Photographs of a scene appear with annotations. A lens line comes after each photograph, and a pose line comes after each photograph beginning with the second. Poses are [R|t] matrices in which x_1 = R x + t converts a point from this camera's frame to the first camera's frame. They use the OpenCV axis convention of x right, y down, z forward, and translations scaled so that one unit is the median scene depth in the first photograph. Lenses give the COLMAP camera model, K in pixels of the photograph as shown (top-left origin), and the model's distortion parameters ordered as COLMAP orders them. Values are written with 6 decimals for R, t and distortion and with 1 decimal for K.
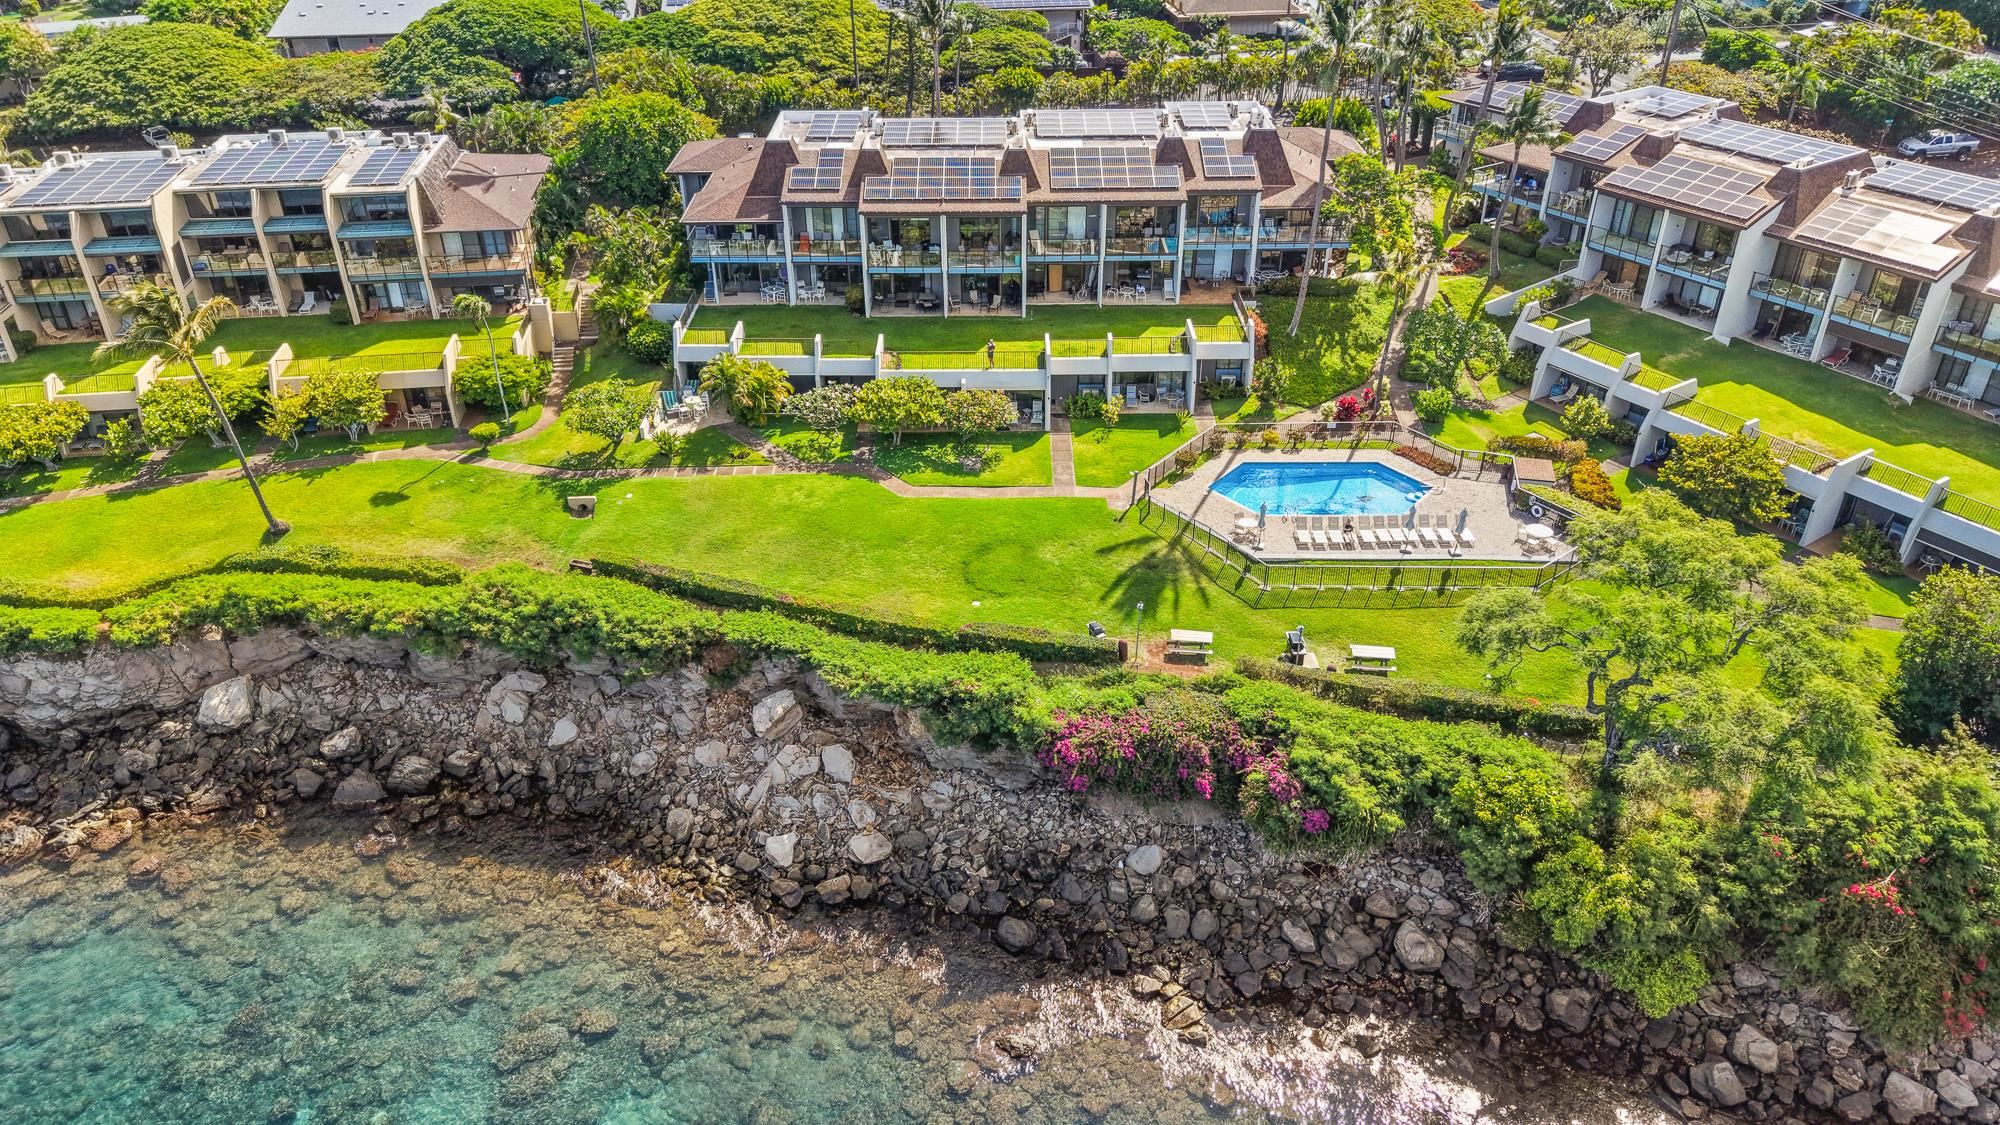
lens RADIAL K [[1346.6, 0, 1005.3], [0, 1346.6, 585.3], [0, 0, 1]] dist [0.044172, -0.054101]
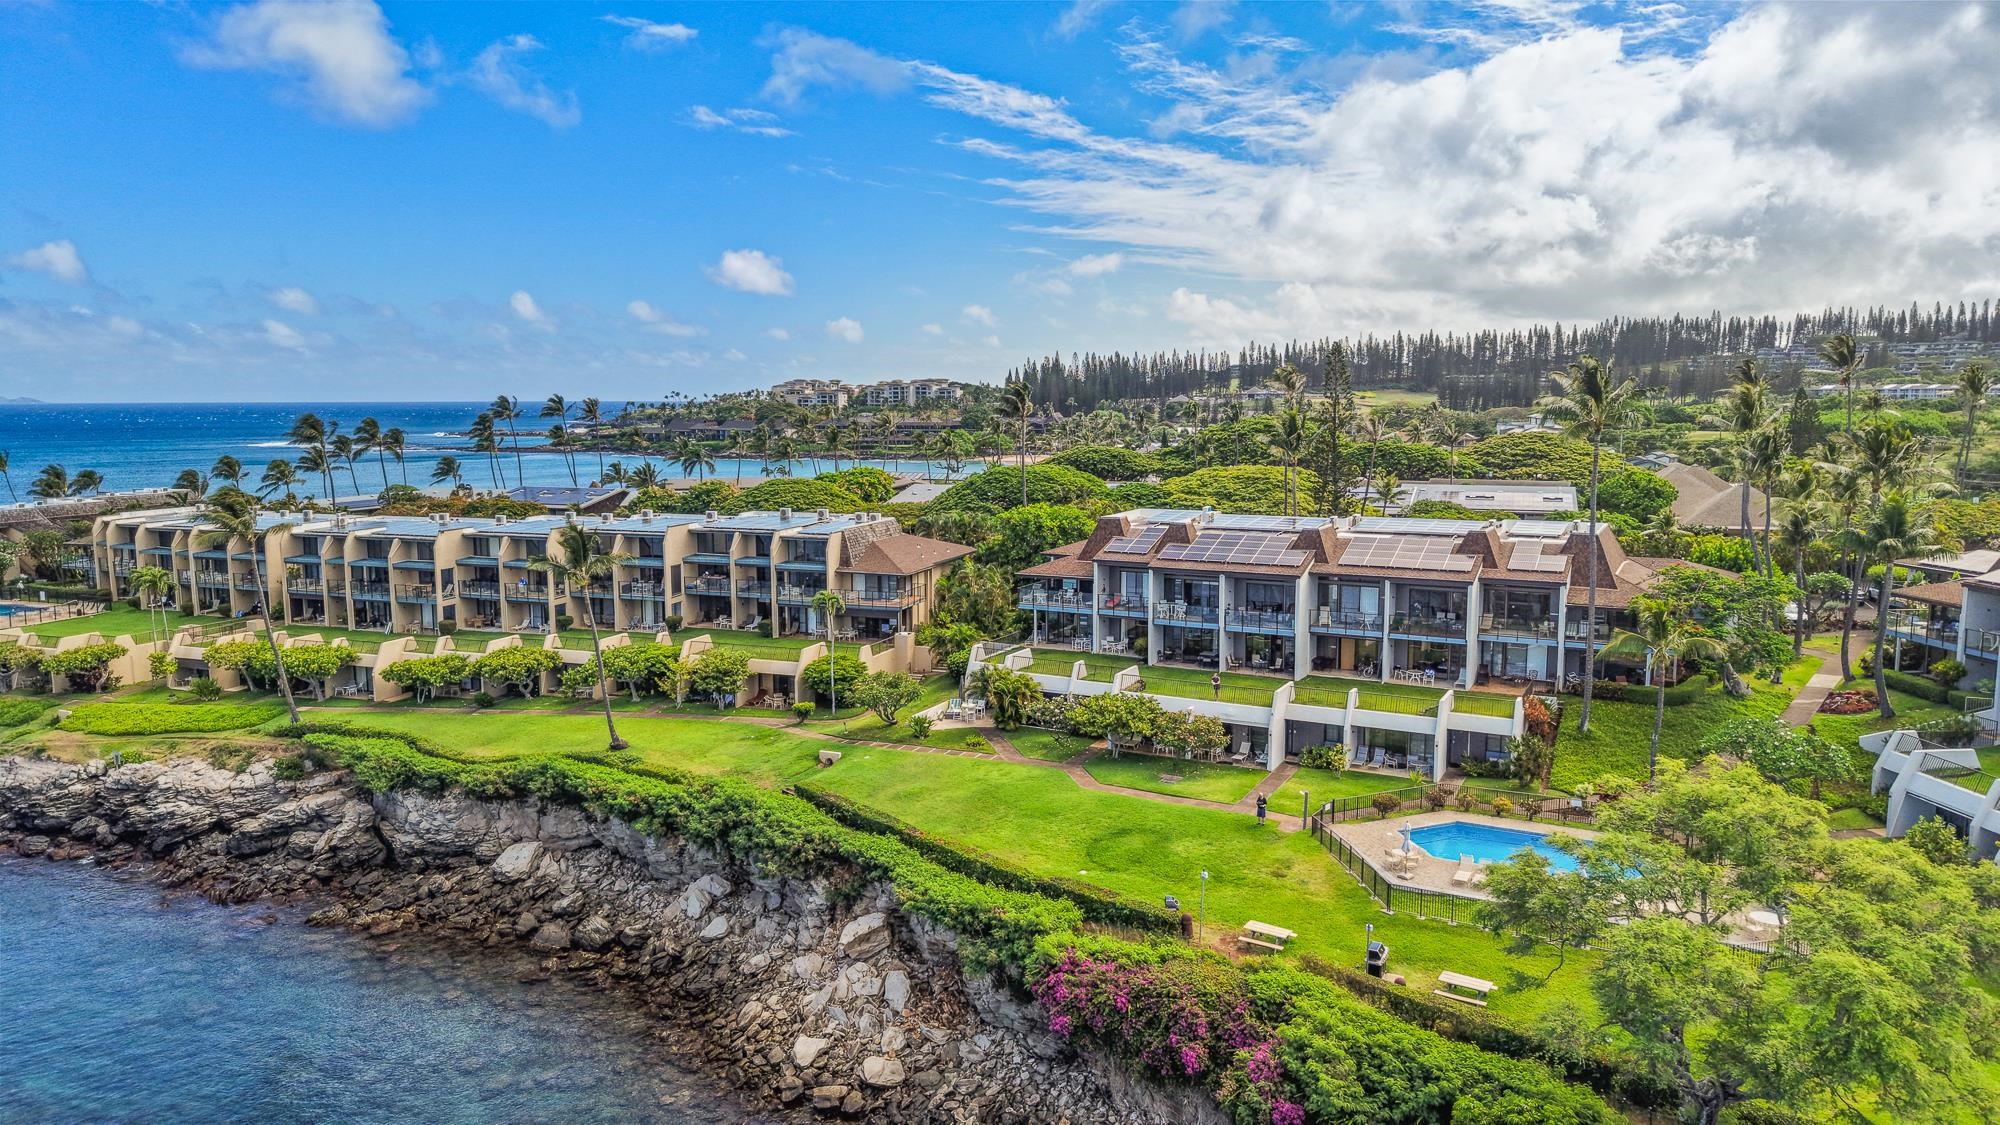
lens RADIAL K [[1325.8, 0, 1004.1], [0, 1325.8, 584.3], [0, 0, 1]] dist [0.027283, -0.035212]
pose [[0.879404, 0.066367, -0.471428, 0.316525], [-0.254829, 0.902053, -0.348371, 0.150651], [0.402133, 0.426492, 0.810181, 0.094088]]
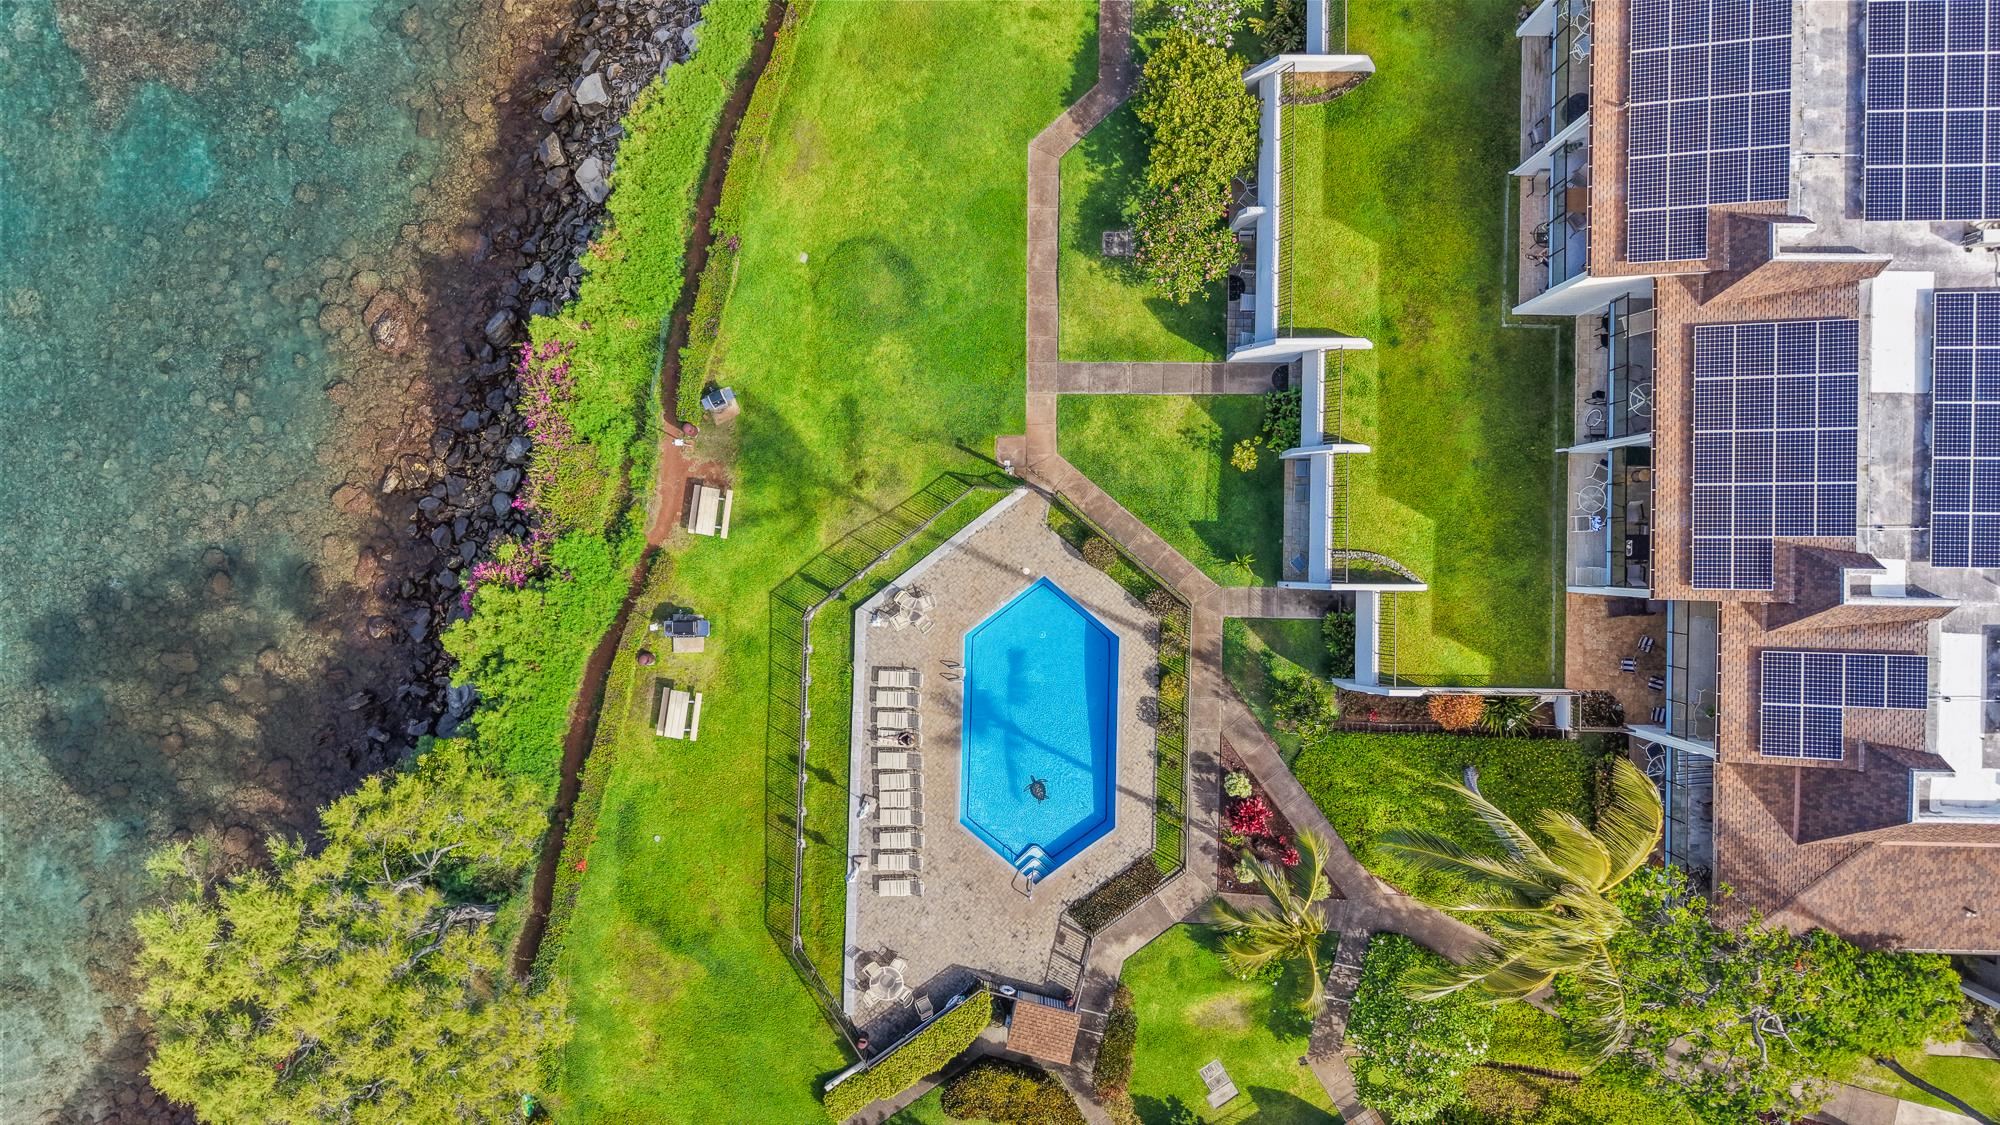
lens RADIAL K [[1345.0, 0, 940.2], [0, 1345.0, 552.5], [0, 0, 1]] dist [-0.040159, -0.001798]
pose [[-0.015650, 0.999657, 0.020999, 0.119082], [-0.523233, -0.026084, 0.851790, -0.624470], [0.852046, 0.002343, 0.523462, 0.557630]]
